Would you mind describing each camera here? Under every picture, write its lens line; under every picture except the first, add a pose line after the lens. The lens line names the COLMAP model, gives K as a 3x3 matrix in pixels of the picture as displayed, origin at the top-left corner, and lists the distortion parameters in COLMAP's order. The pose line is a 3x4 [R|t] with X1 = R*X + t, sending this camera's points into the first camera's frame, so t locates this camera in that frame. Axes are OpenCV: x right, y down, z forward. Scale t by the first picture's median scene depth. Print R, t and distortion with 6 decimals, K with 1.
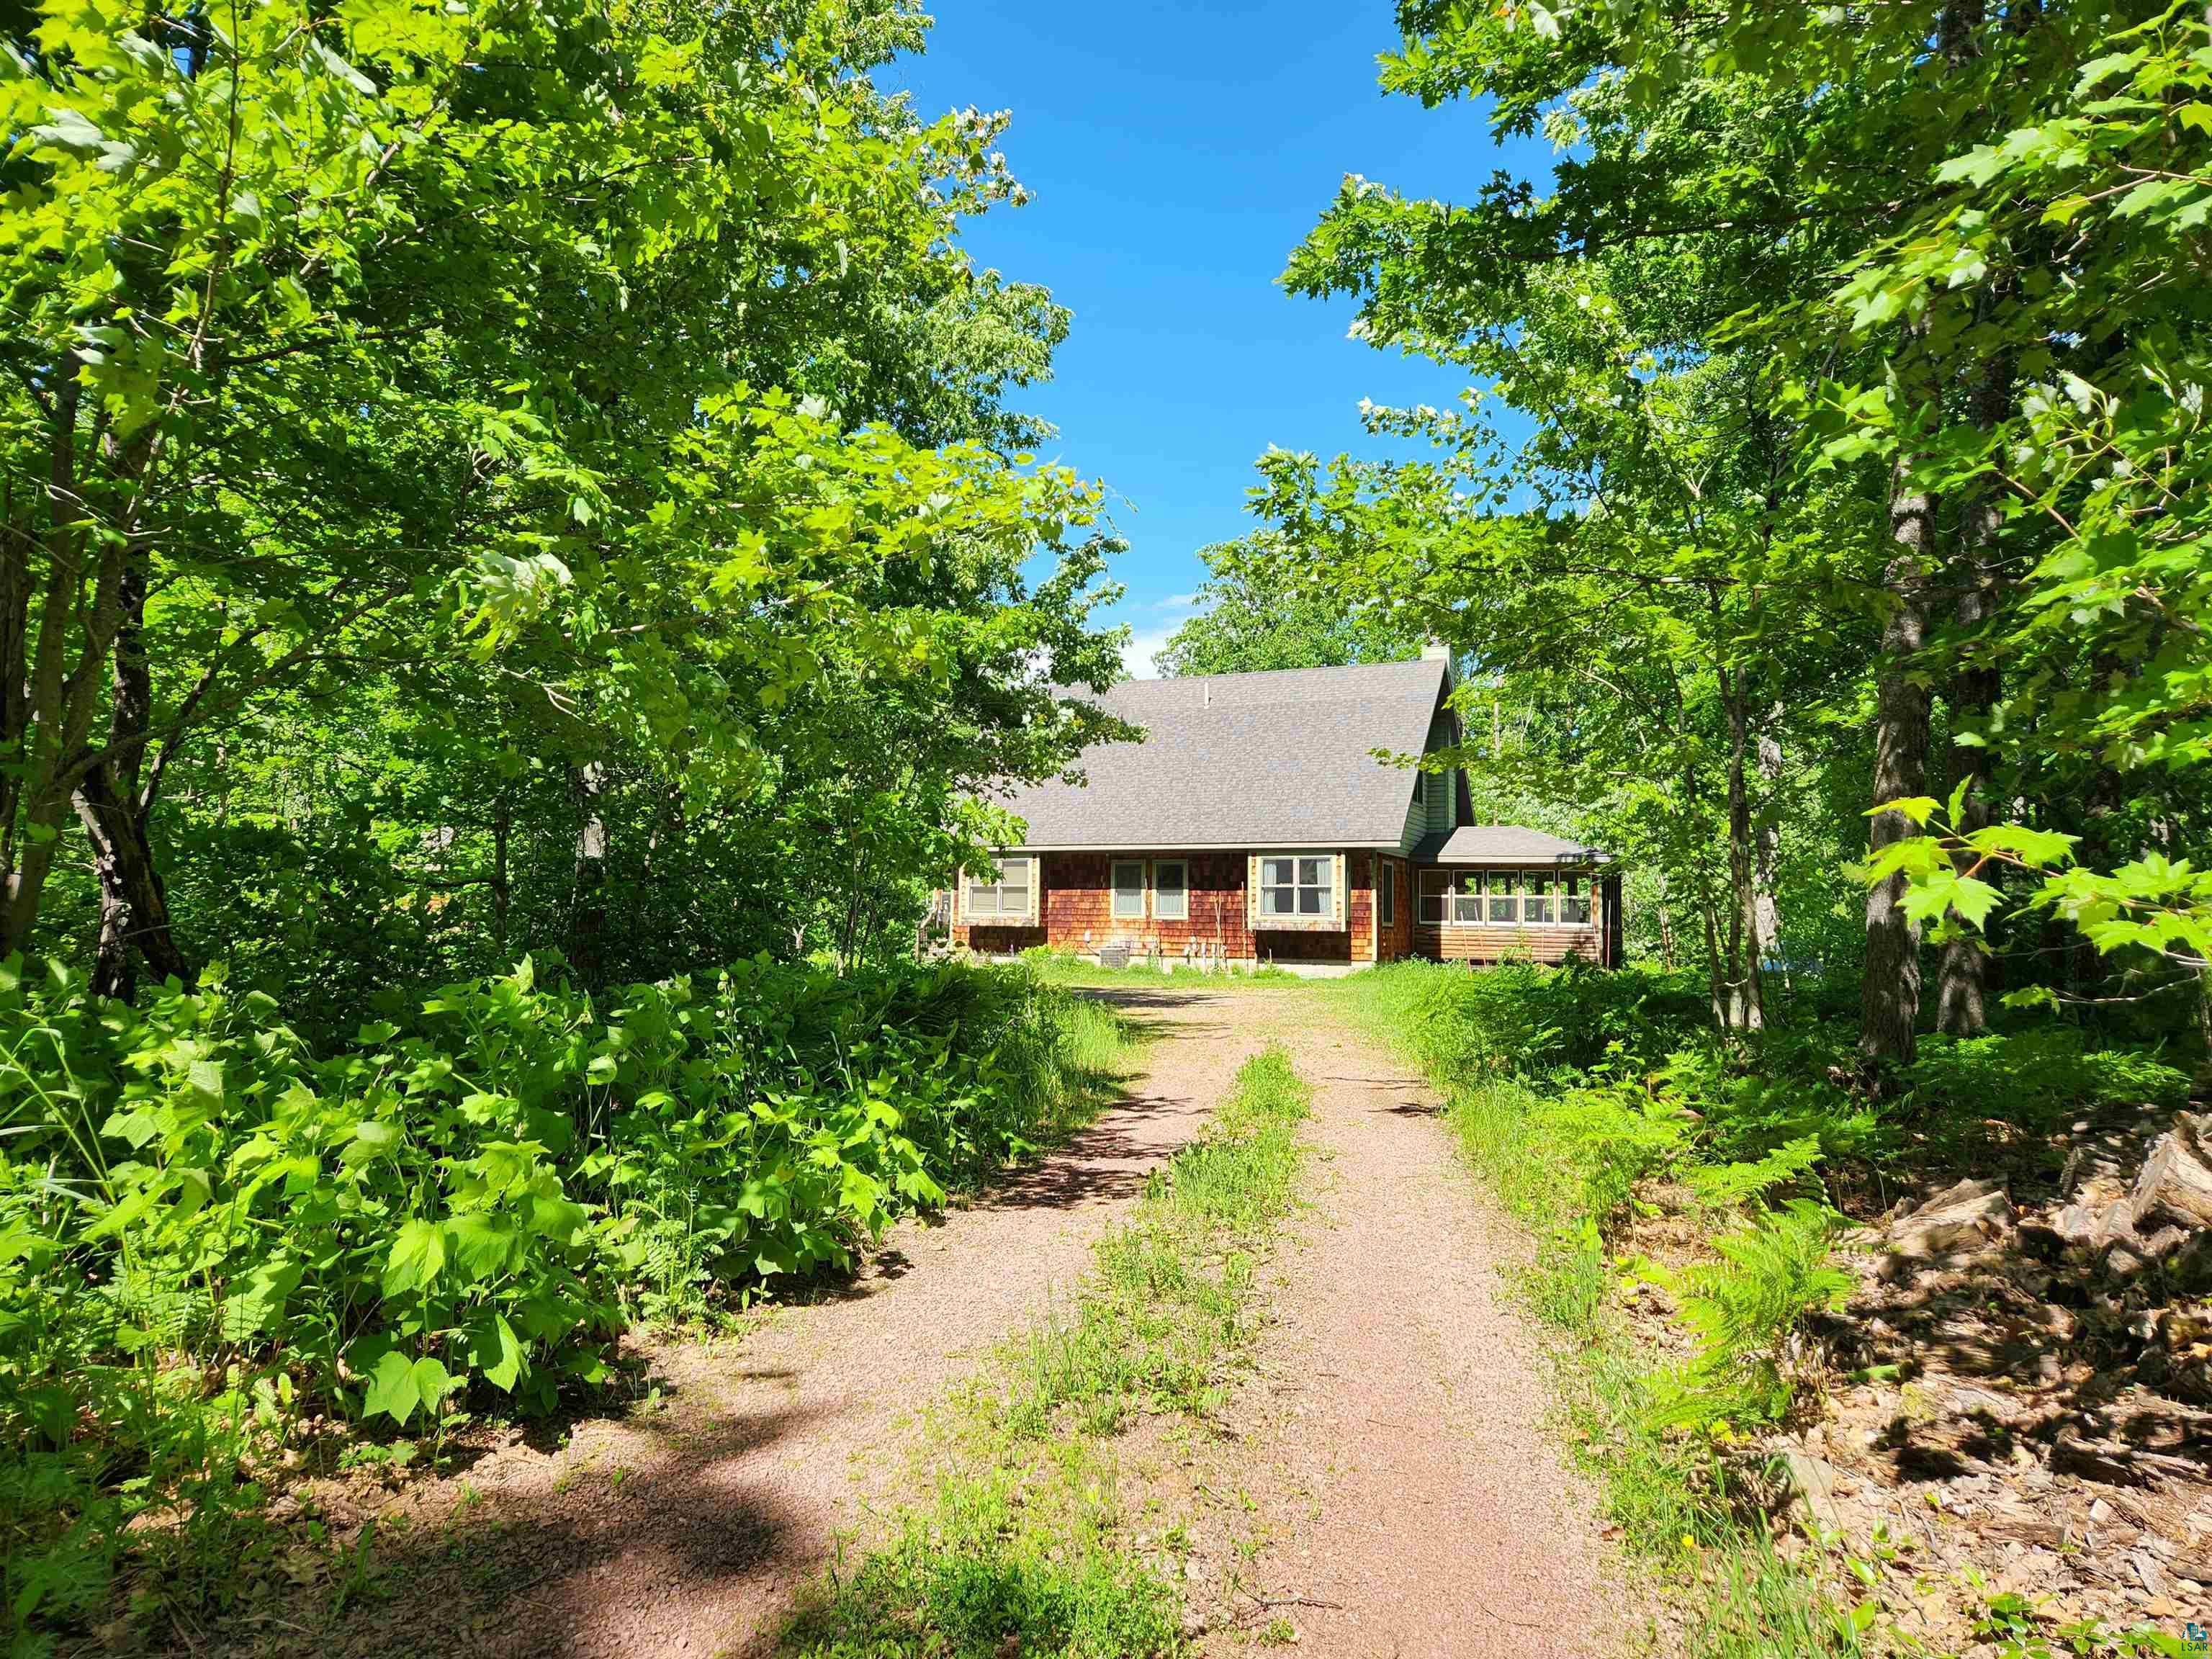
lens RADIAL K [[1511.9, 0, 1106.0], [0, 1511.9, 829.5], [0, 0, 1]] dist [0.005745, 0.000767]
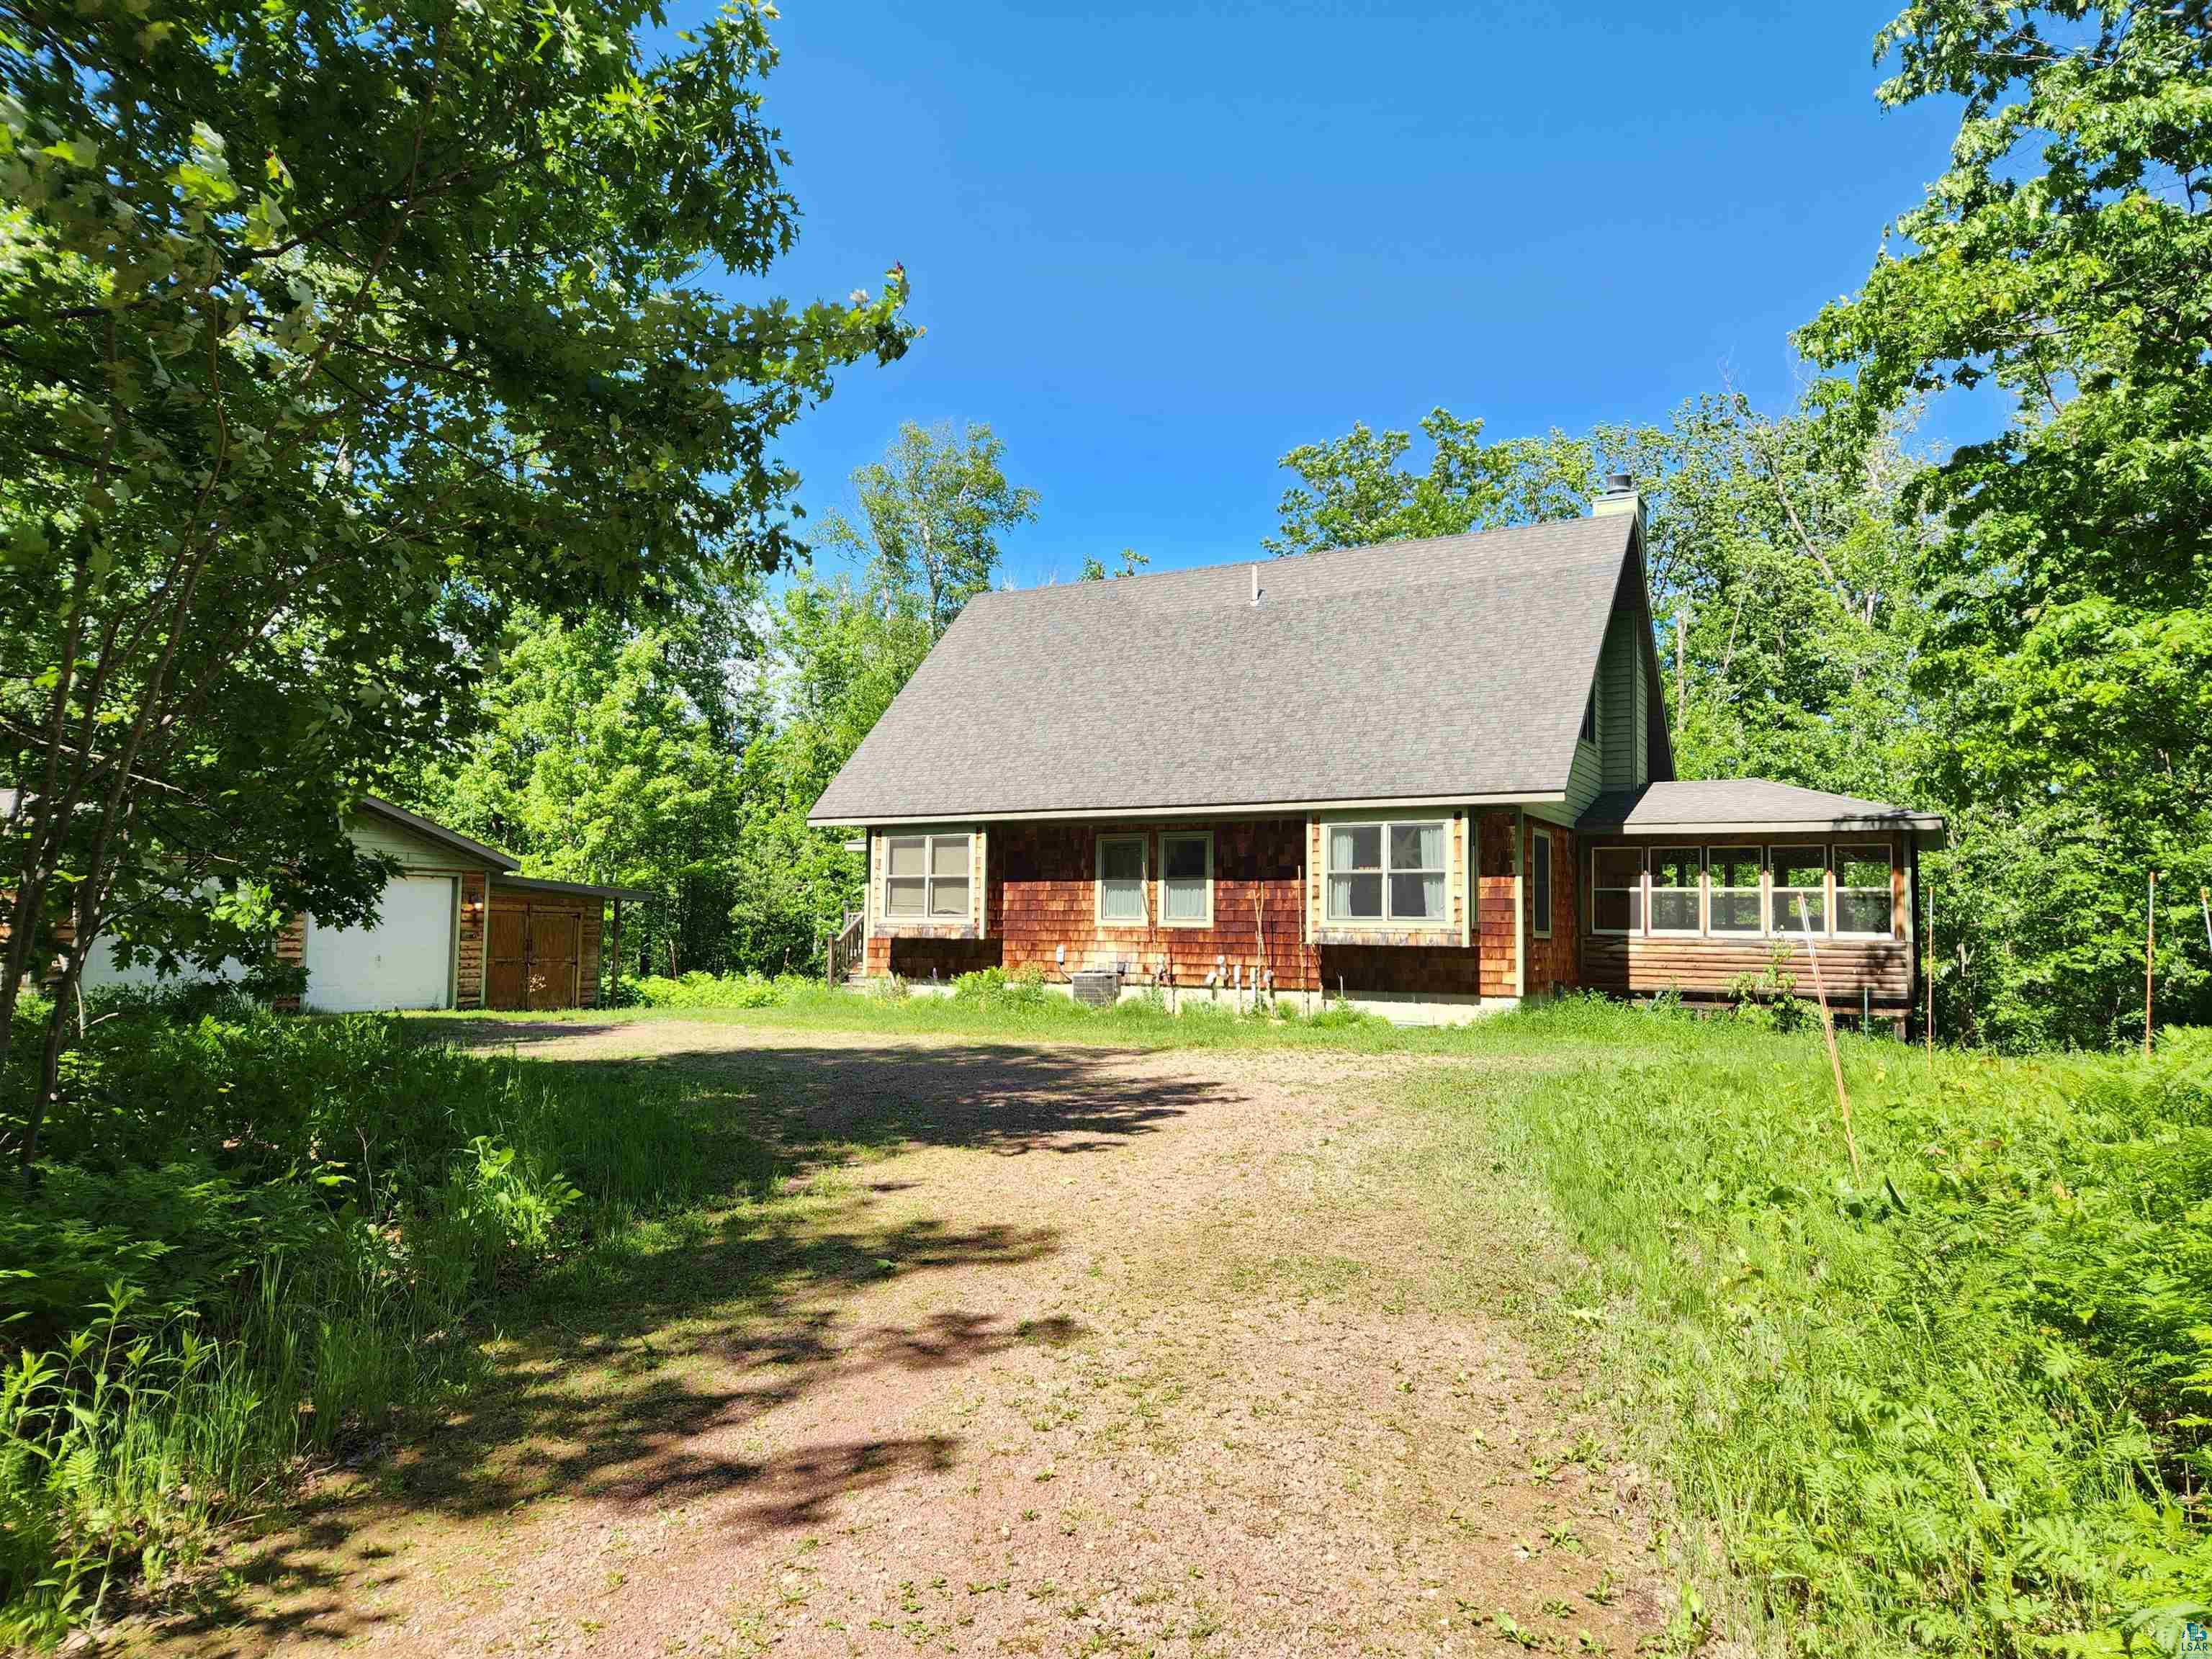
lens RADIAL K [[1511.9, 0, 1106.0], [0, 1511.9, 829.5], [0, 0, 1]] dist [0.005745, 0.000767]
pose [[0.996346, -0.006468, -0.085158, 0.065107], [0.005599, 0.999930, -0.010436, 0.026004], [0.085220, 0.009921, 0.996313, 0.385274]]
